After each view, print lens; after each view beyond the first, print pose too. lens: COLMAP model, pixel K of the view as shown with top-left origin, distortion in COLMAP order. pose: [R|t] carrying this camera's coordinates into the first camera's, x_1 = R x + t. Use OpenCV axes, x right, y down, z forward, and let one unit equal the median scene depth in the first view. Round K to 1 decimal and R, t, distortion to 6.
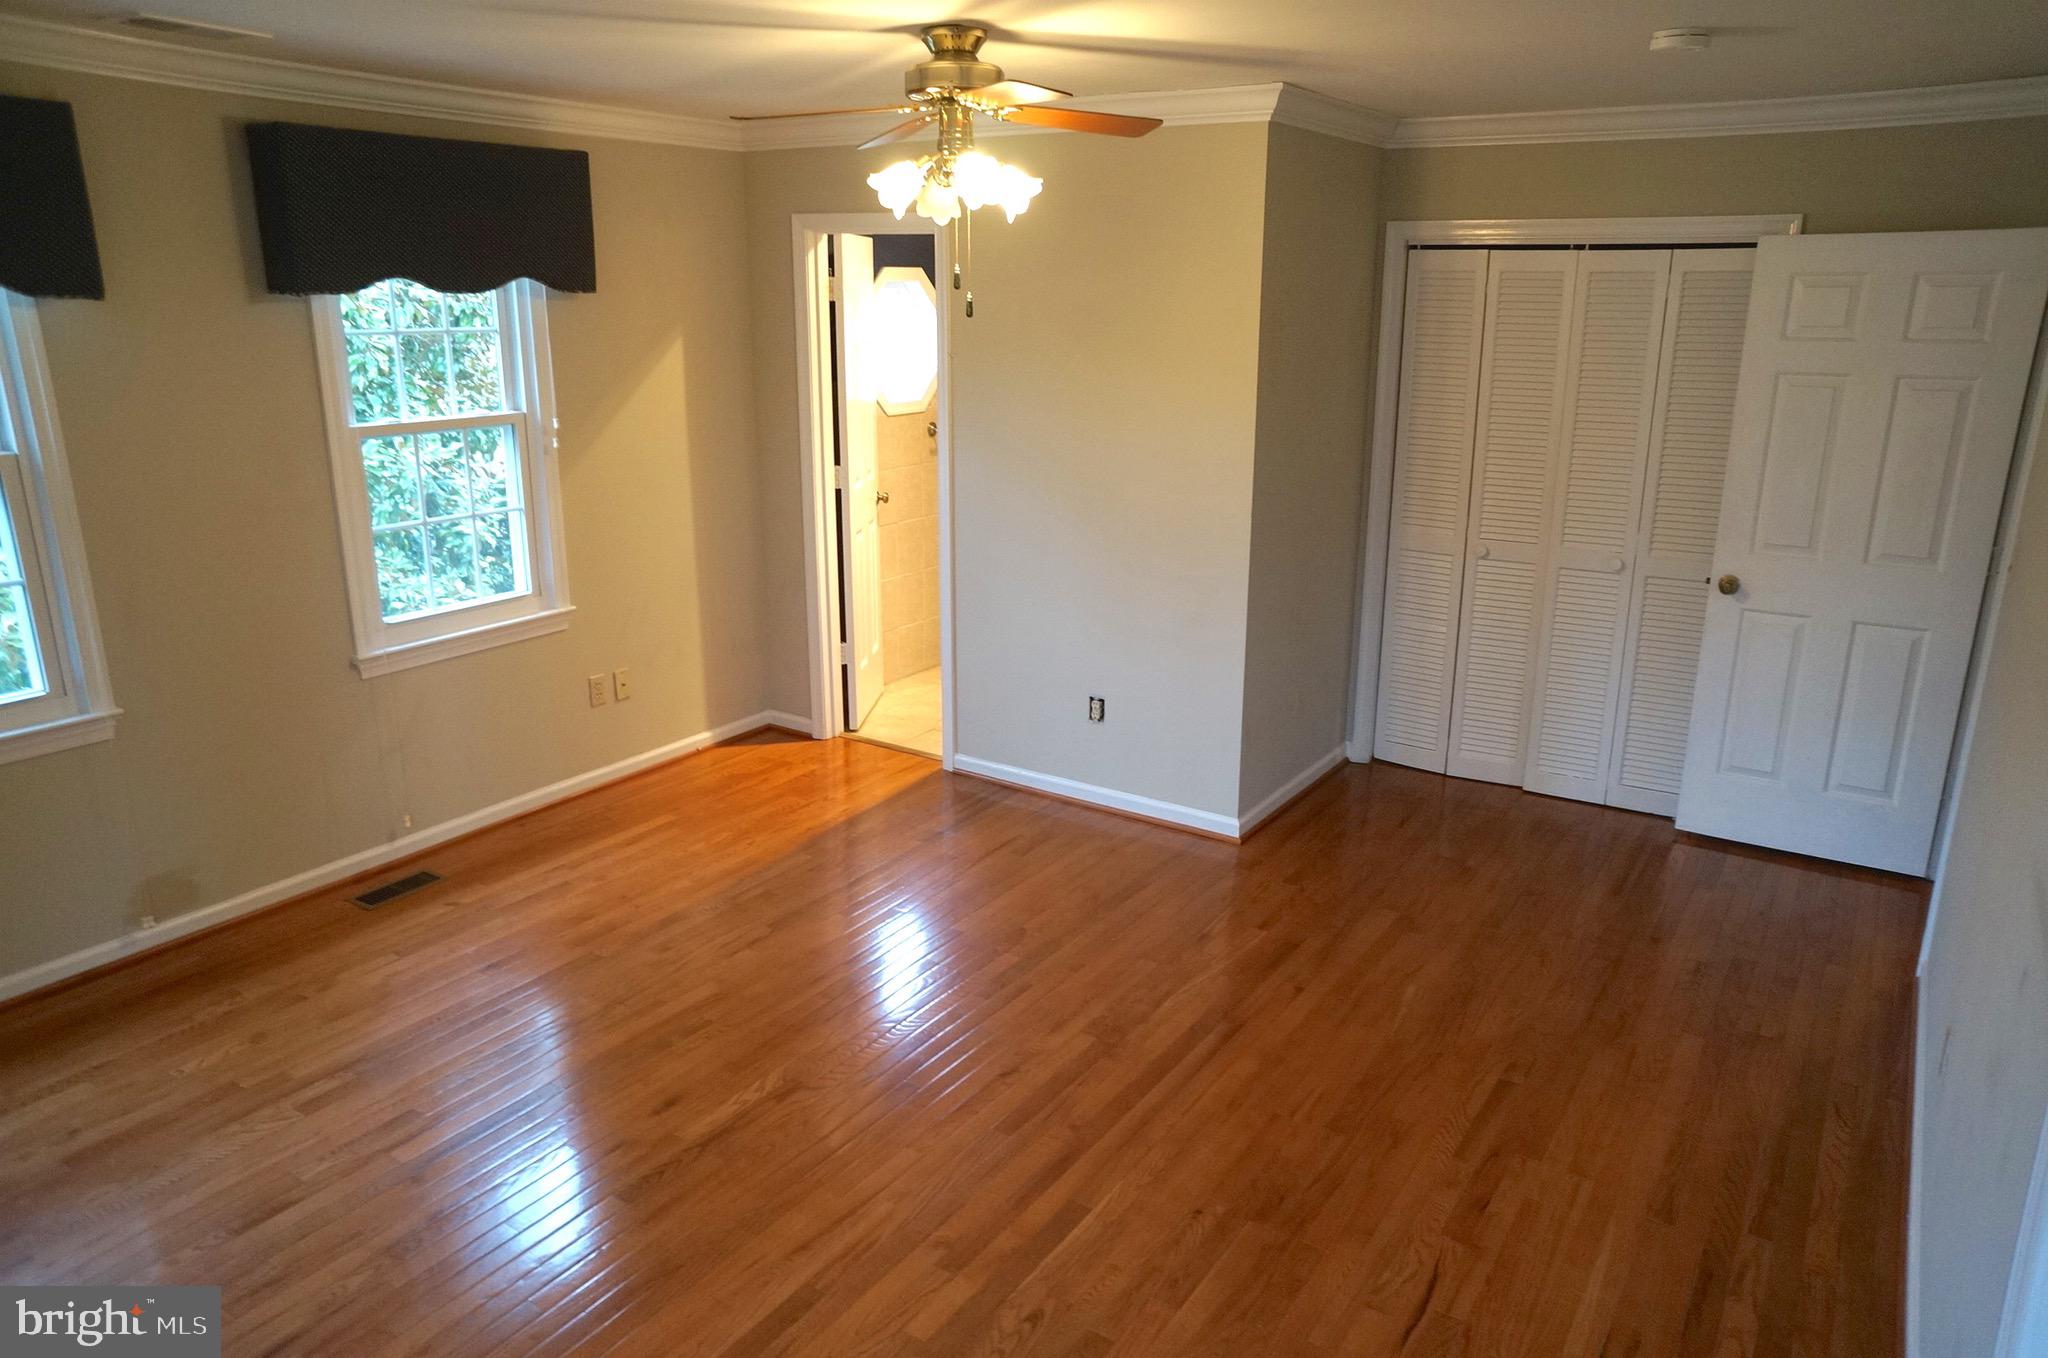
lens RADIAL K [[1379.8, 0, 1029.9], [0, 1379.8, 695.2], [0, 0, 1]] dist [-0.068377, 0.092186]
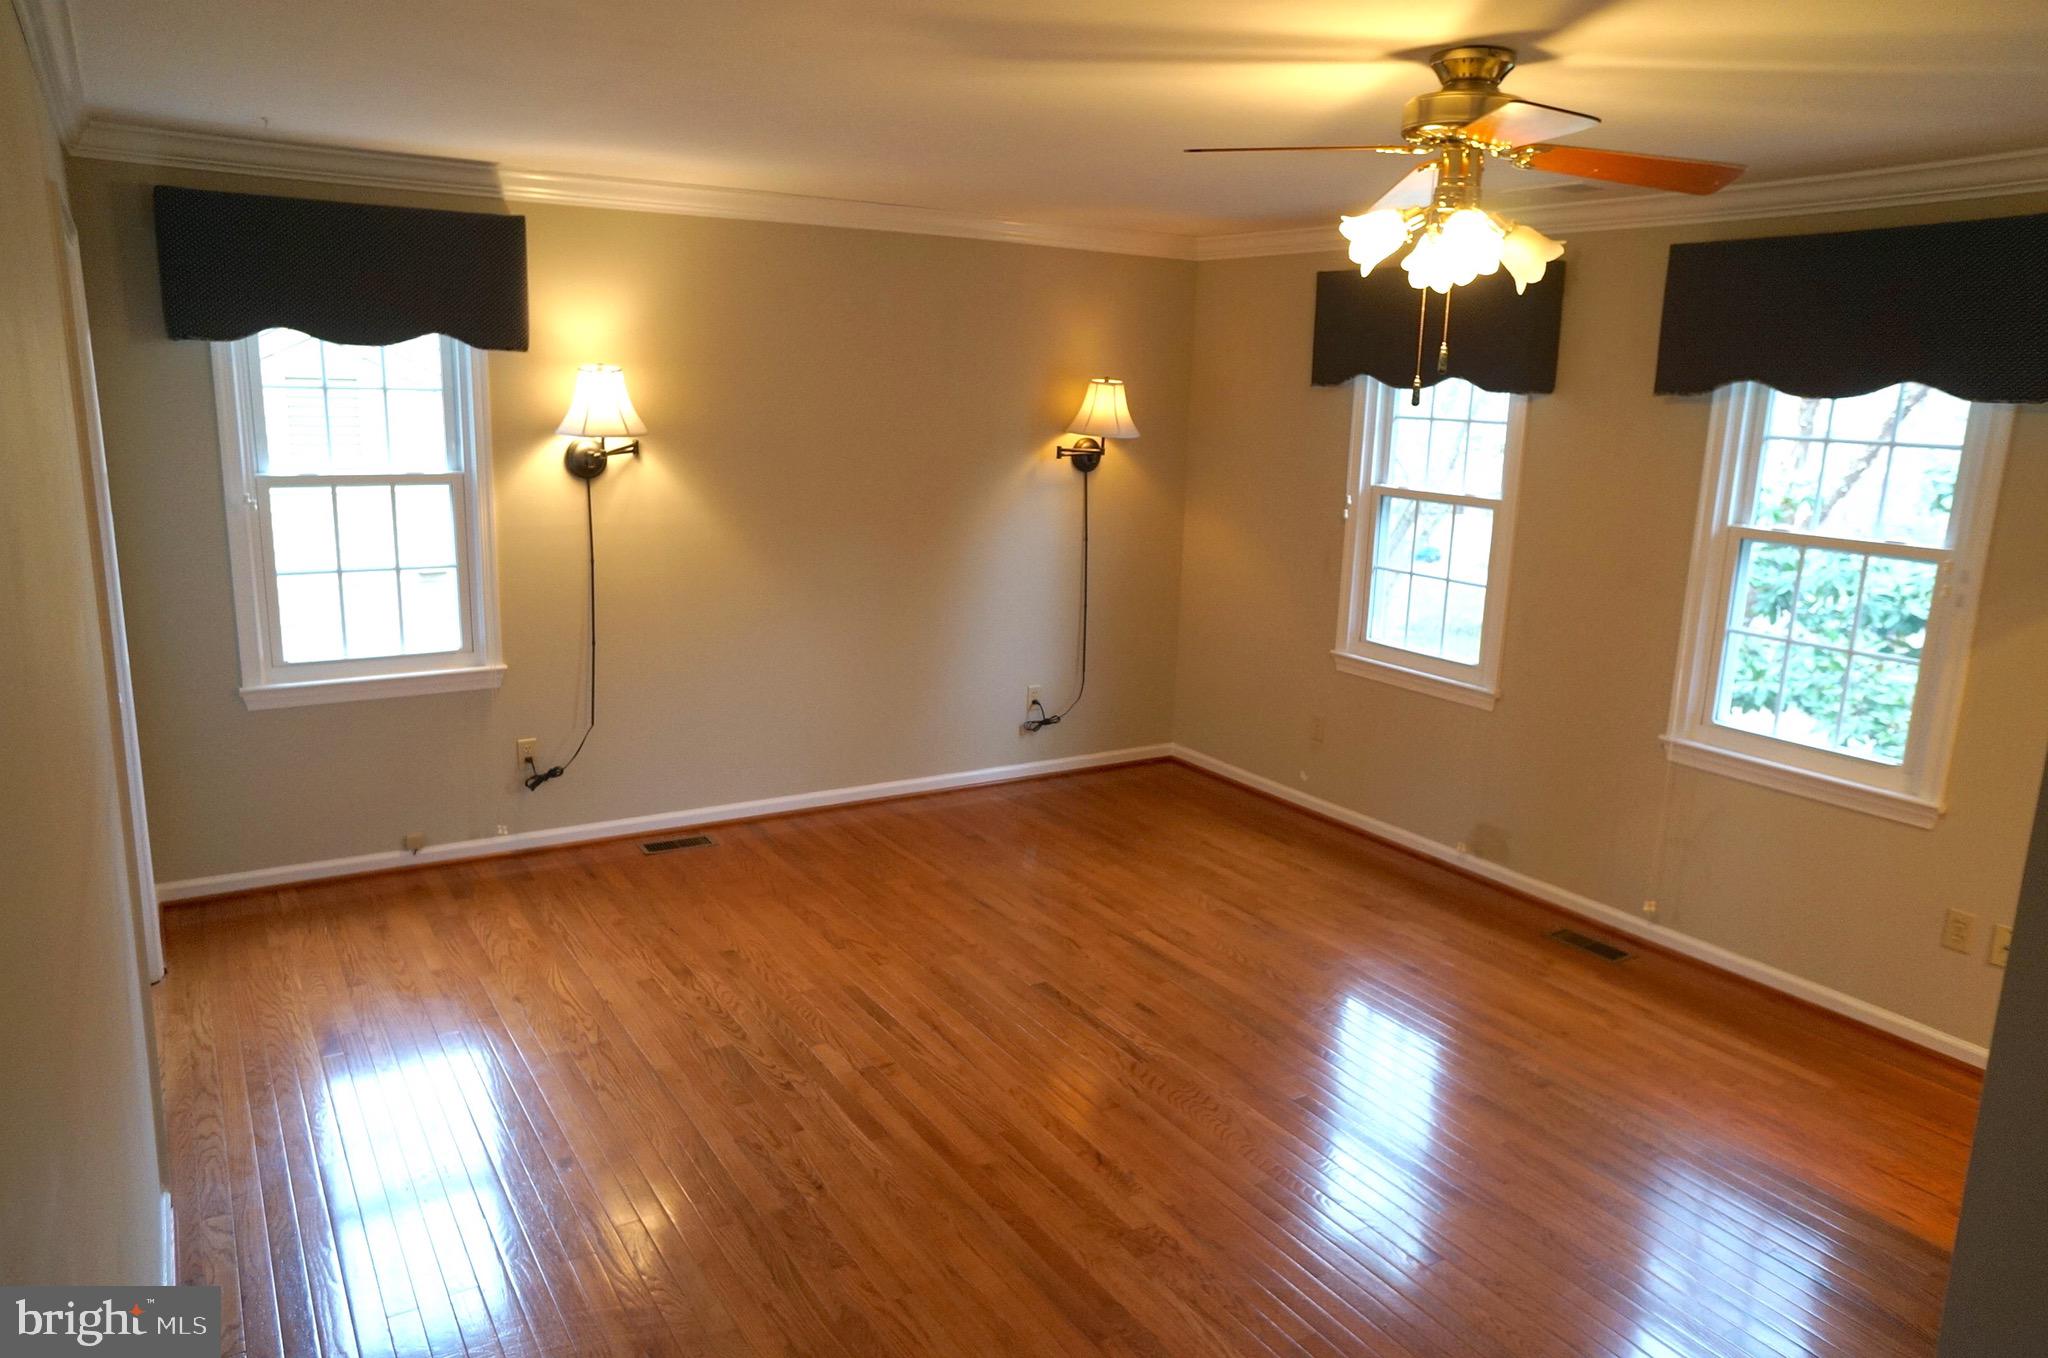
lens RADIAL K [[1379.8, 0, 1024.4], [0, 1379.8, 672.1], [0, 0, 1]] dist [-0.068377, 0.092186]
pose [[-0.418439, 0.170687, -0.892062, 0.777481], [-0.287846, 0.906629, 0.308494, -0.309222], [0.861425, 0.385863, -0.330237, 1.085176]]
